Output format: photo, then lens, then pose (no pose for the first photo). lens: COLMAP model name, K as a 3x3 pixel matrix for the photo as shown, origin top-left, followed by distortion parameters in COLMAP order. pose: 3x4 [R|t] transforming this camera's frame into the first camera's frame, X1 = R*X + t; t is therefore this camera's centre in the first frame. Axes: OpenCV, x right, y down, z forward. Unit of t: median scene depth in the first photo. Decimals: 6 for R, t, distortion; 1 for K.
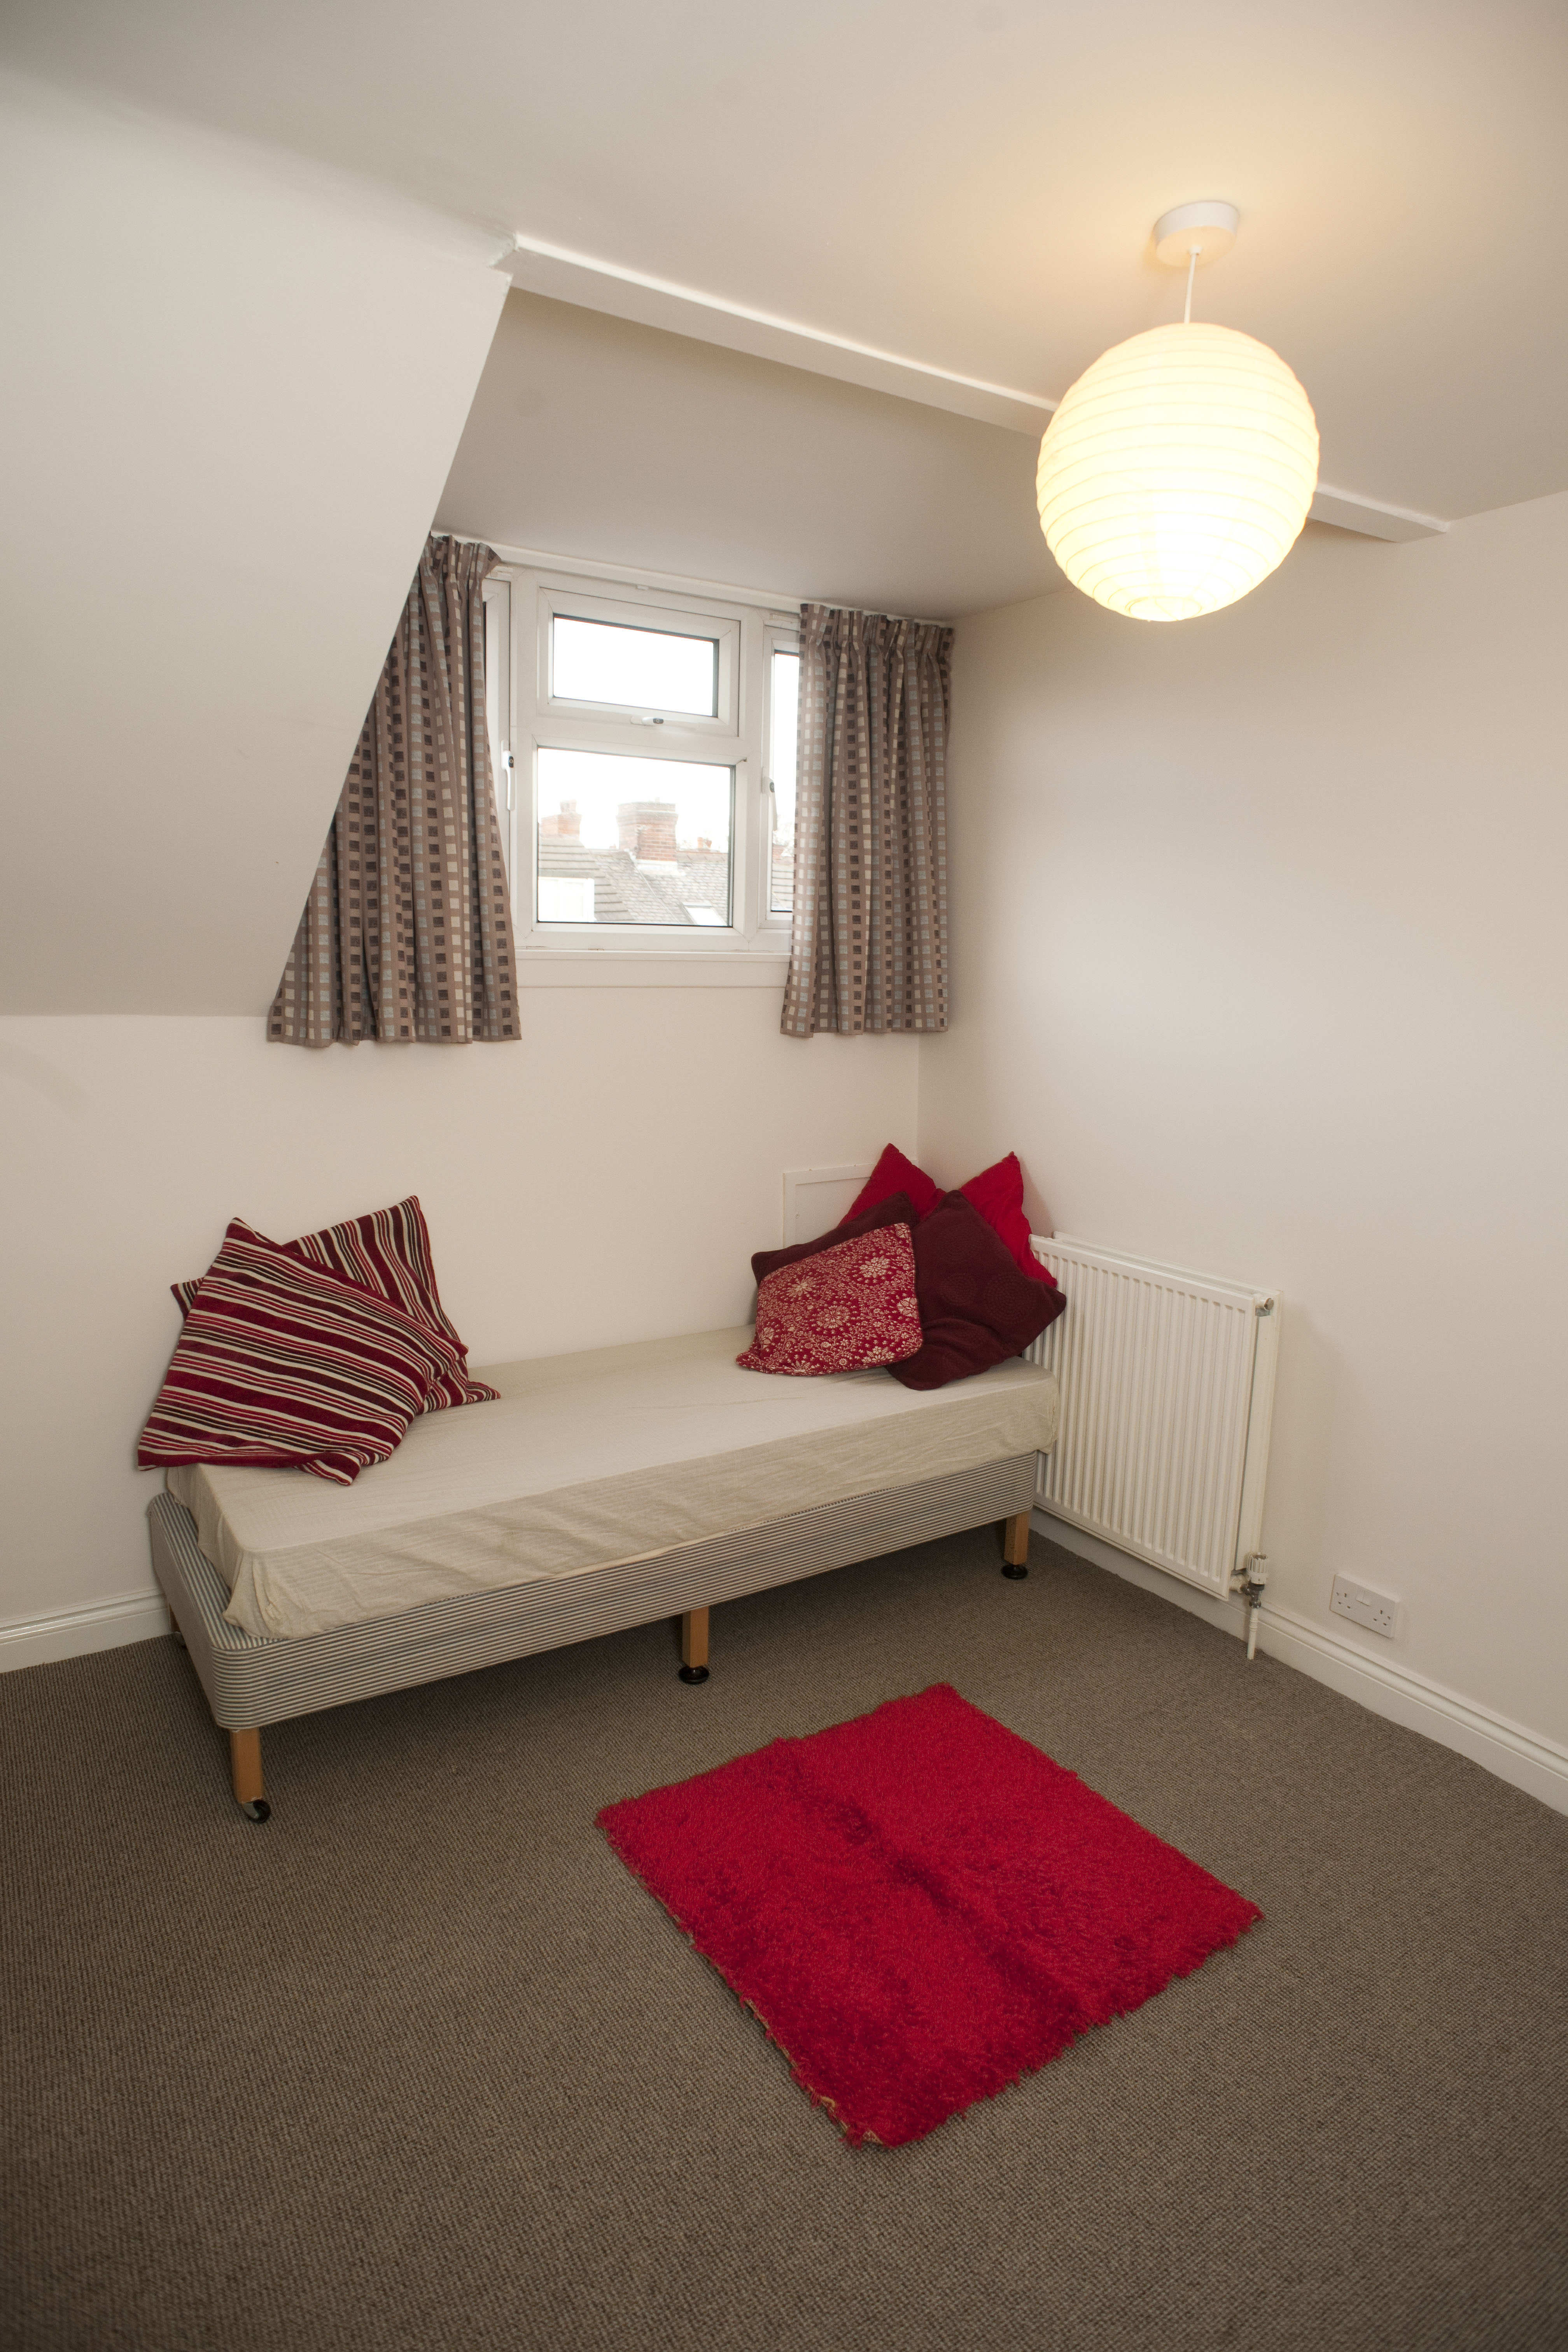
lens RADIAL K [[1315.8, 0, 783.2], [0, 1315.8, 1179.6], [0, 0, 1]] dist [-0.072556, 0.037022]
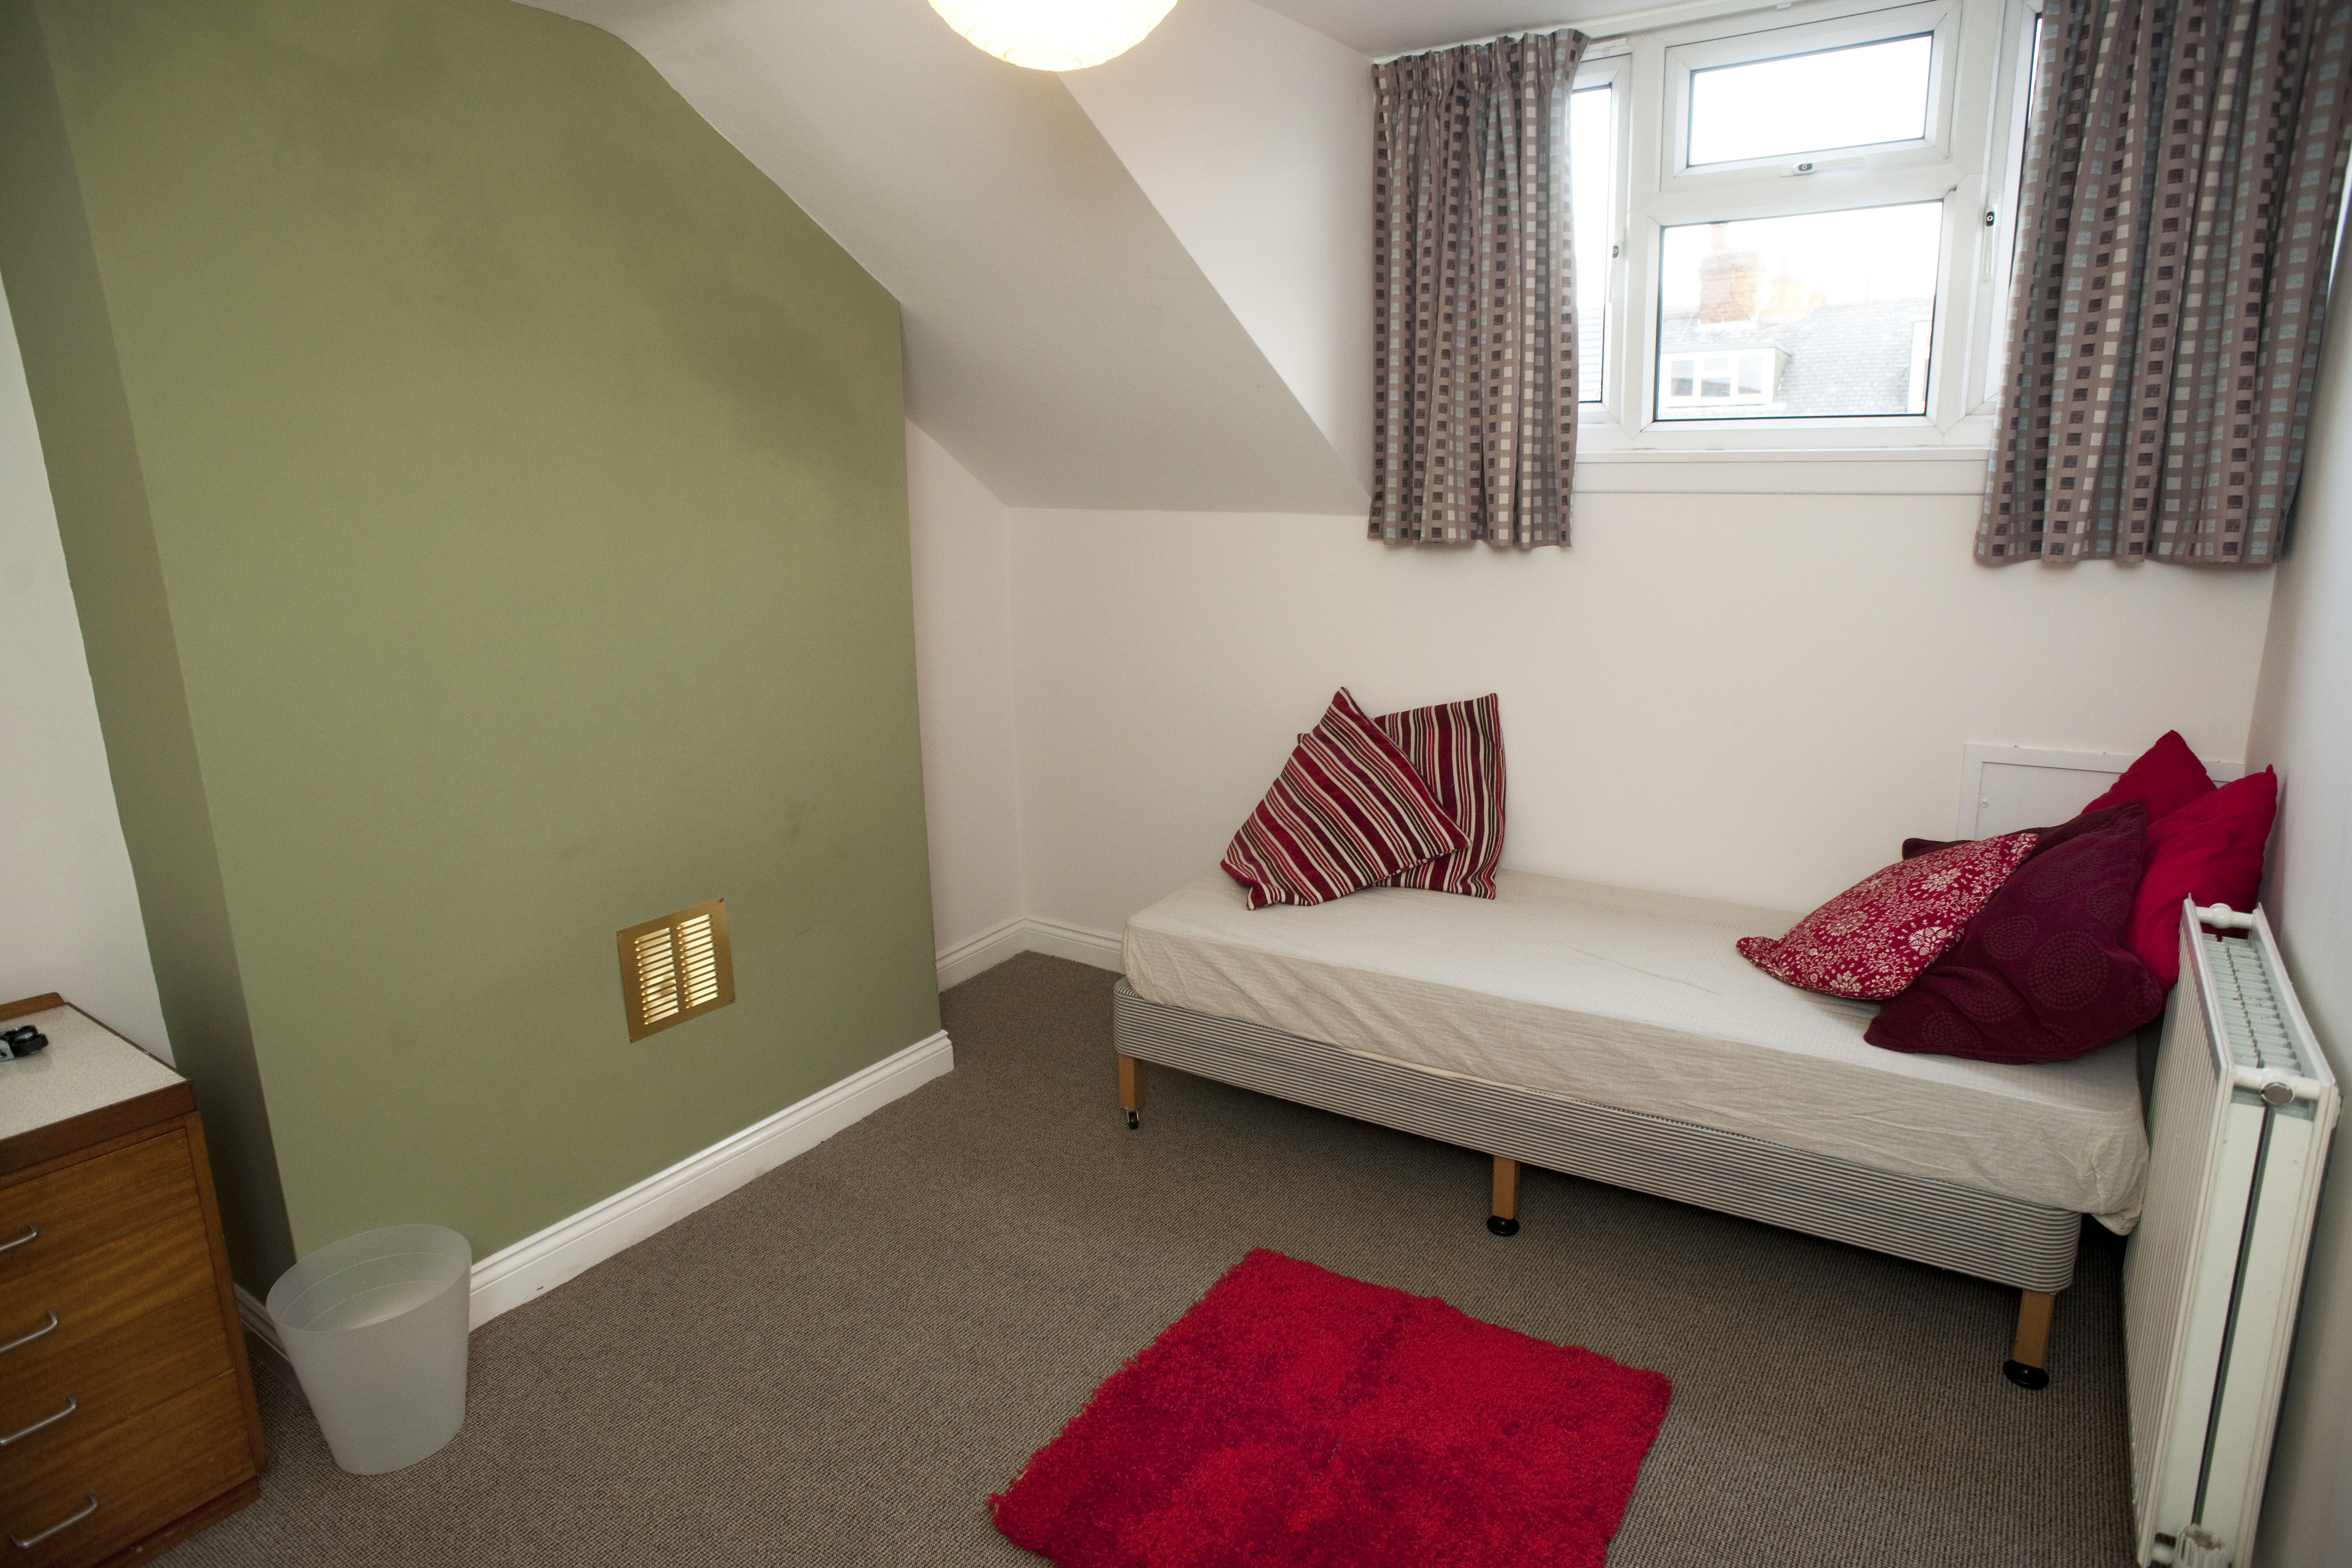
lens RADIAL K [[1315.8, 0, 1182.1], [0, 1315.8, 772.3], [0, 0, 1]] dist [-0.072556, 0.037022]
pose [[0.418272, 0.180597, -0.890187, 0.597183], [-0.125986, 0.982097, 0.140046, -0.044494], [0.899542, 0.053574, 0.433536, 0.353207]]
